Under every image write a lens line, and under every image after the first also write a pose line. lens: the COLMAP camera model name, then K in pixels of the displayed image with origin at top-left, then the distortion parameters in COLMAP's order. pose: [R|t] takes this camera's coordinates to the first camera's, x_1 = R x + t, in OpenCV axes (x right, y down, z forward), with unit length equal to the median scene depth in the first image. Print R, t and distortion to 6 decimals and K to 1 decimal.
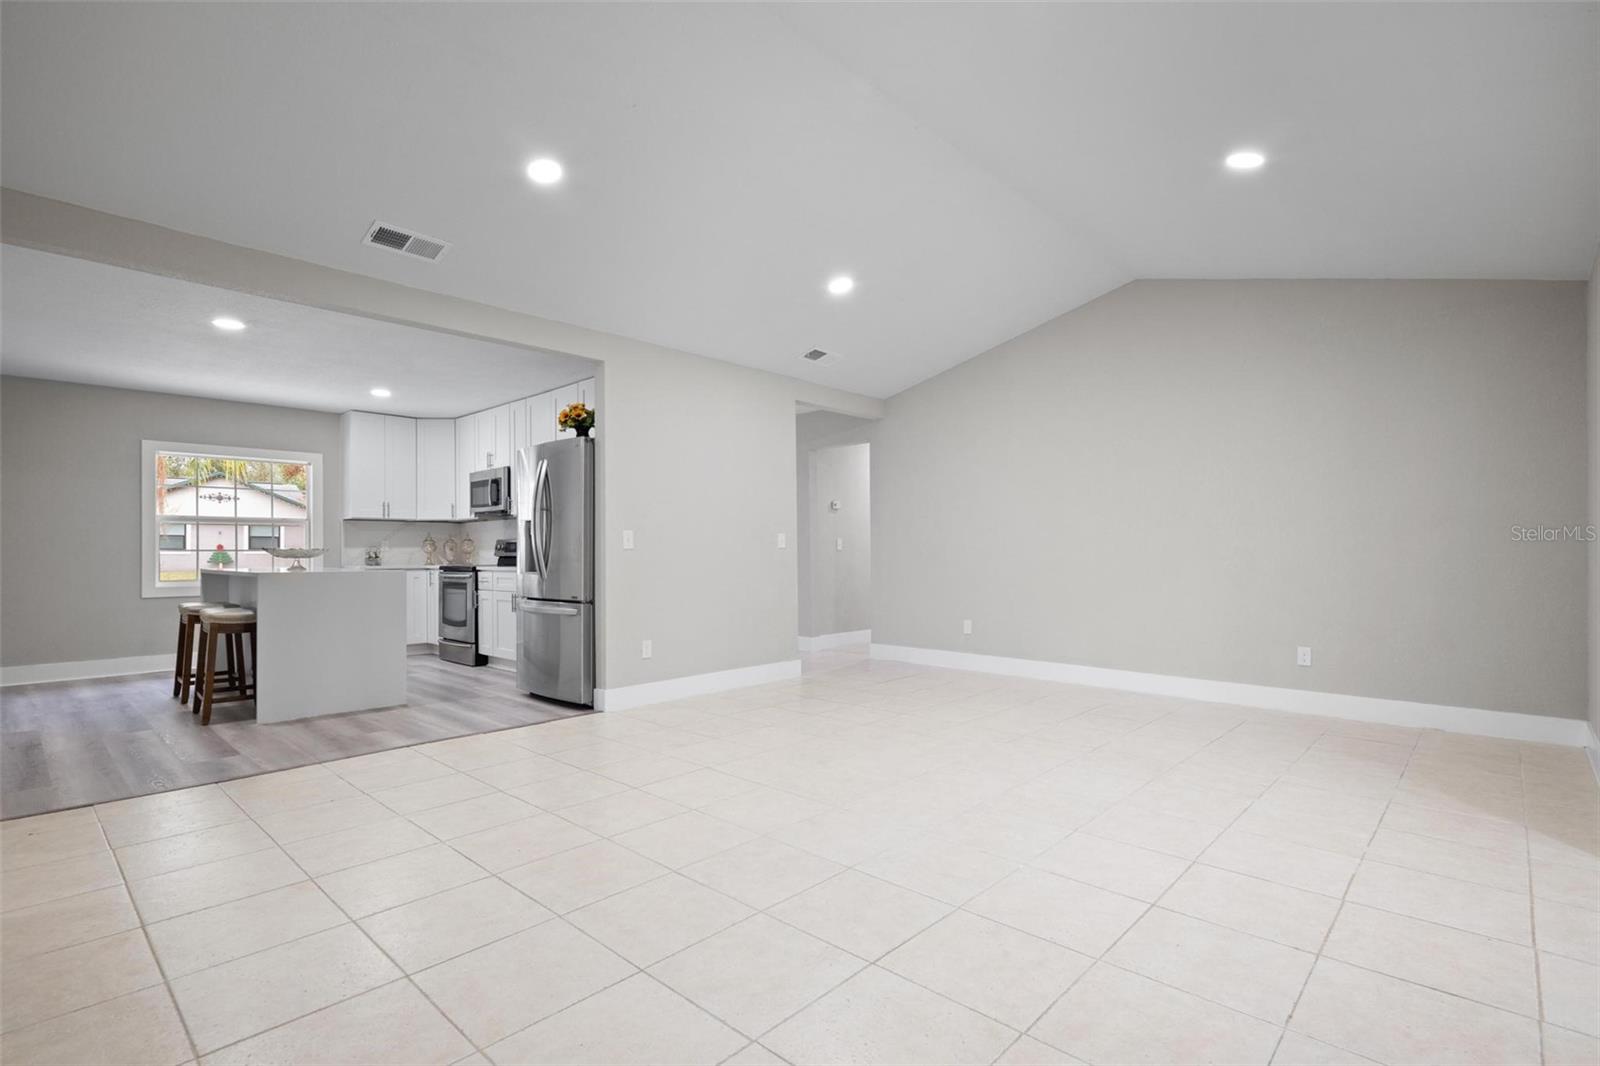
lens RADIAL K [[748.7, 0, 803.9], [0, 748.7, 544.8], [0, 0, 1]] dist [0.001250, -0.001981]
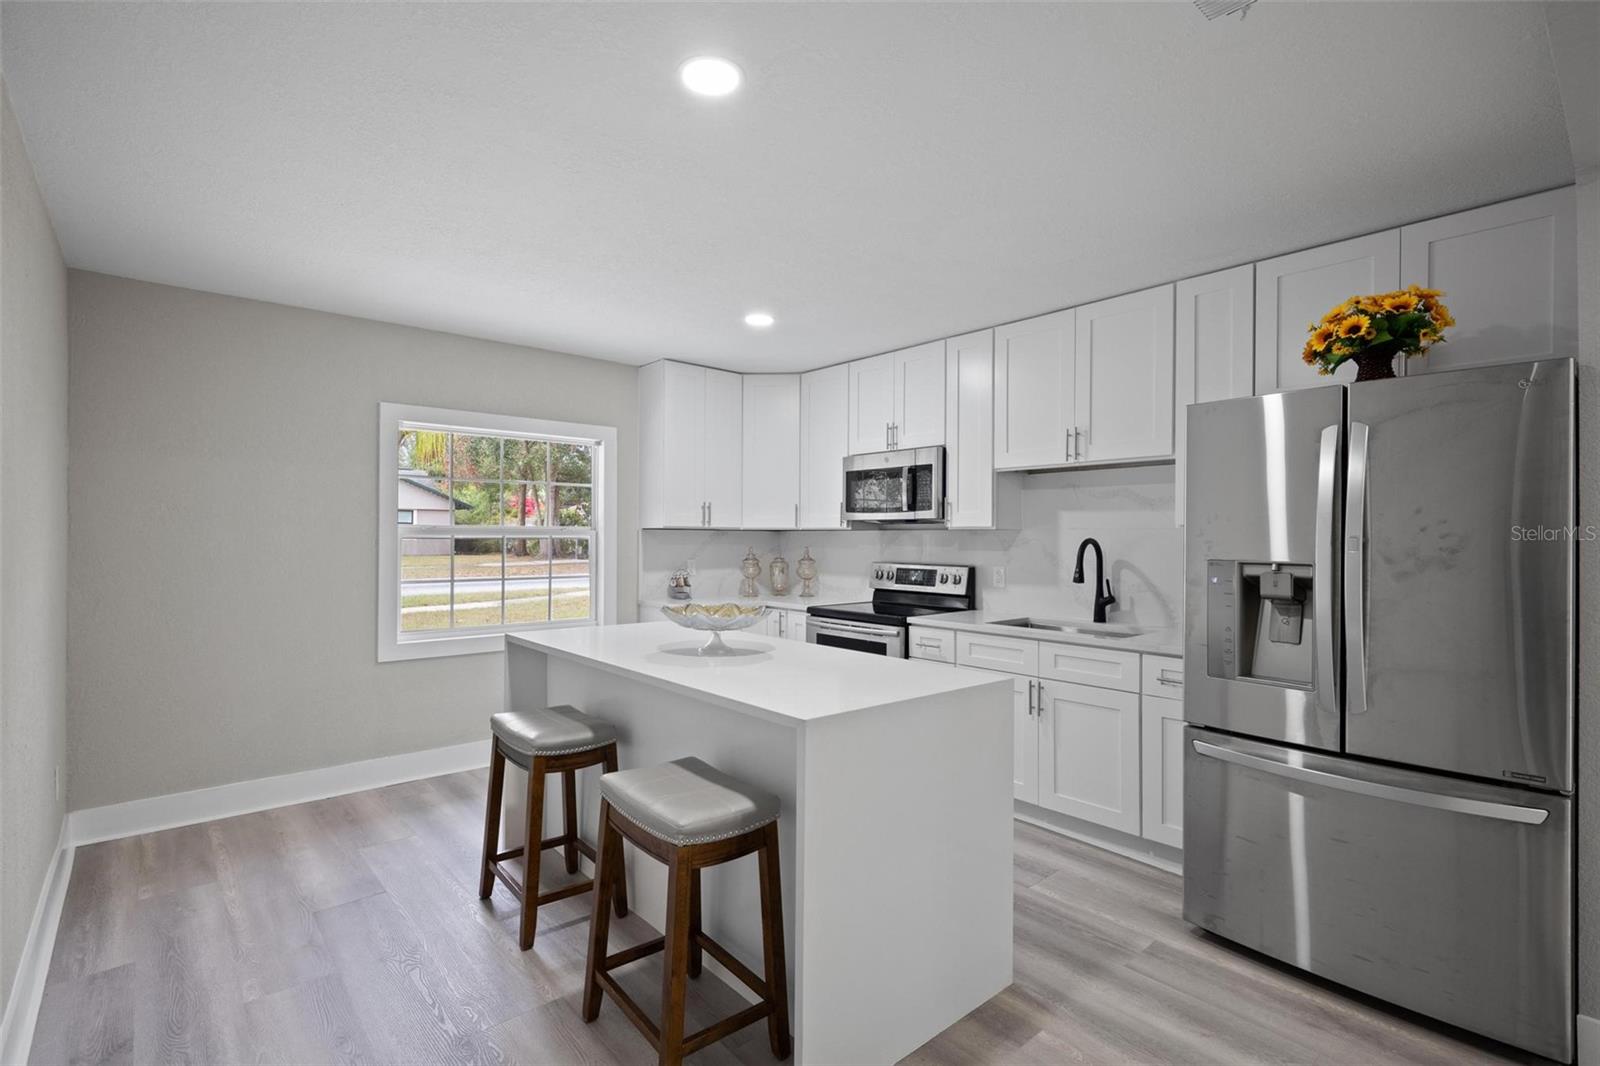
lens RADIAL K [[748.7, 0, 816.2], [0, 748.7, 540.0], [0, 0, 1]] dist [0.001250, -0.001981]
pose [[0.994593, 0.011274, -0.103237, -0.403390], [-0.010088, 0.999877, 0.012002, -0.033395], [0.103360, -0.010896, 0.994584, 0.372409]]
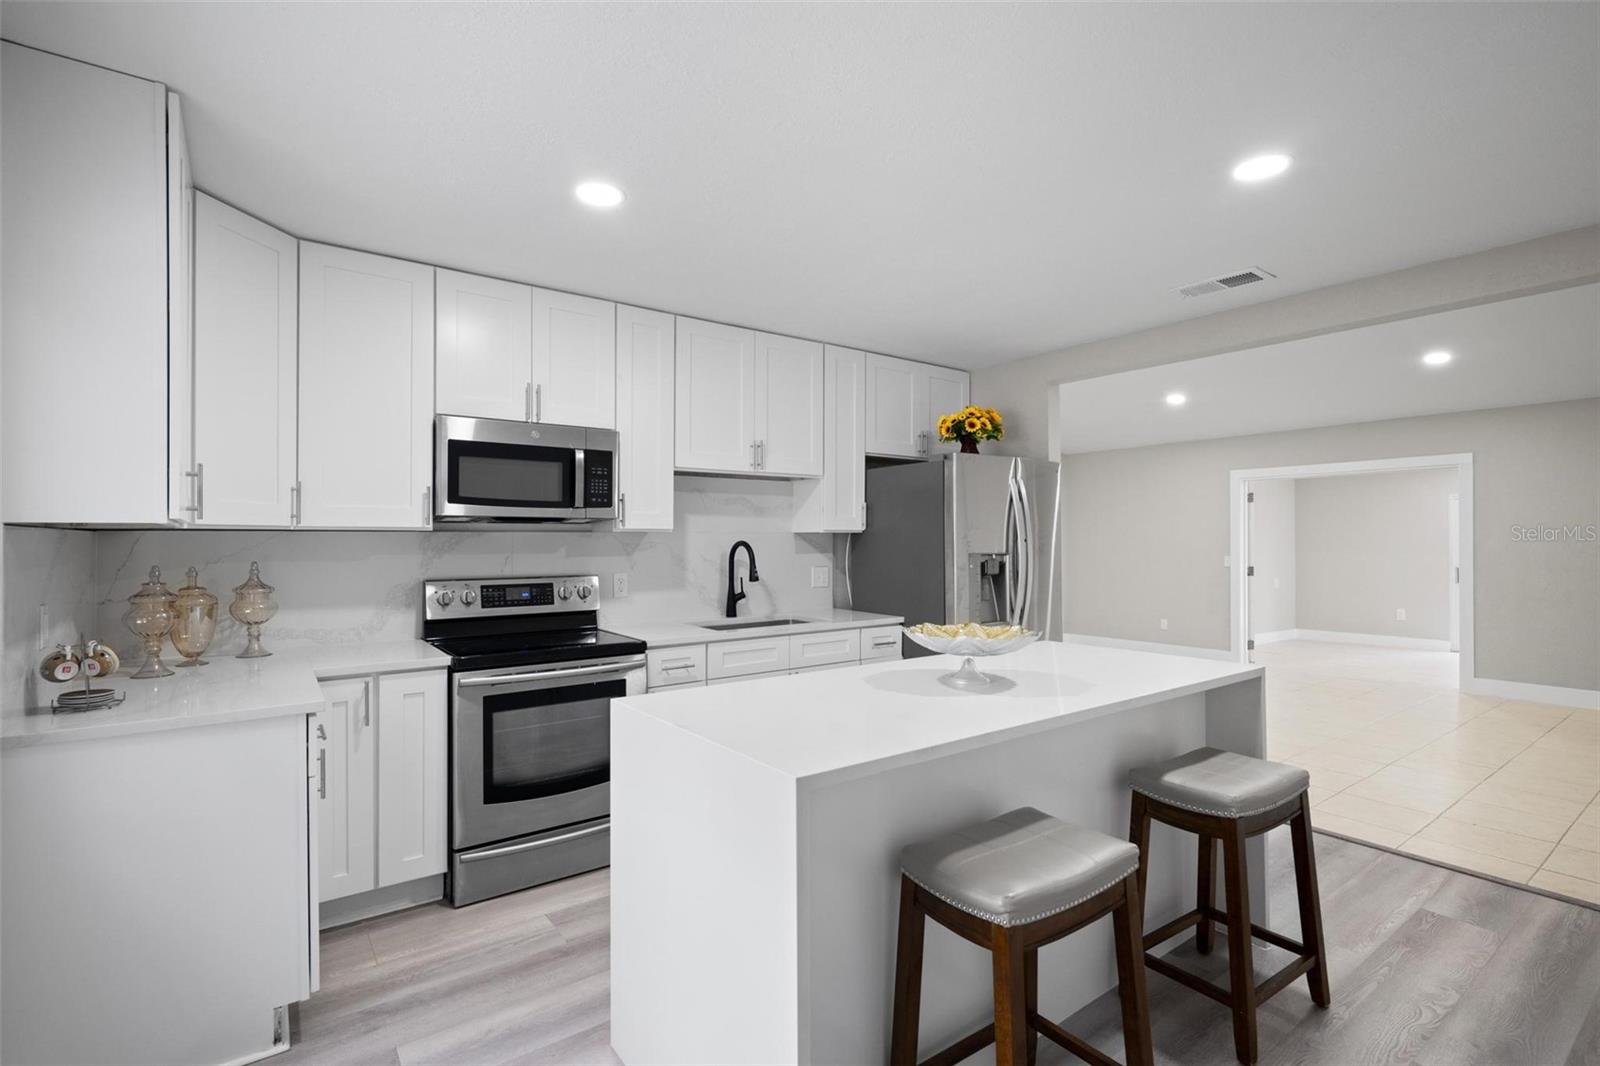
lens RADIAL K [[748.7, 0, 816.1], [0, 748.7, 530.2], [0, 0, 1]] dist [0.001250, -0.001981]
pose [[0.163757, 0.020281, 0.986292, -0.798803], [-0.005836, 0.999791, -0.019589, -0.027800], [-0.986483, -0.002548, 0.163841, 0.739351]]
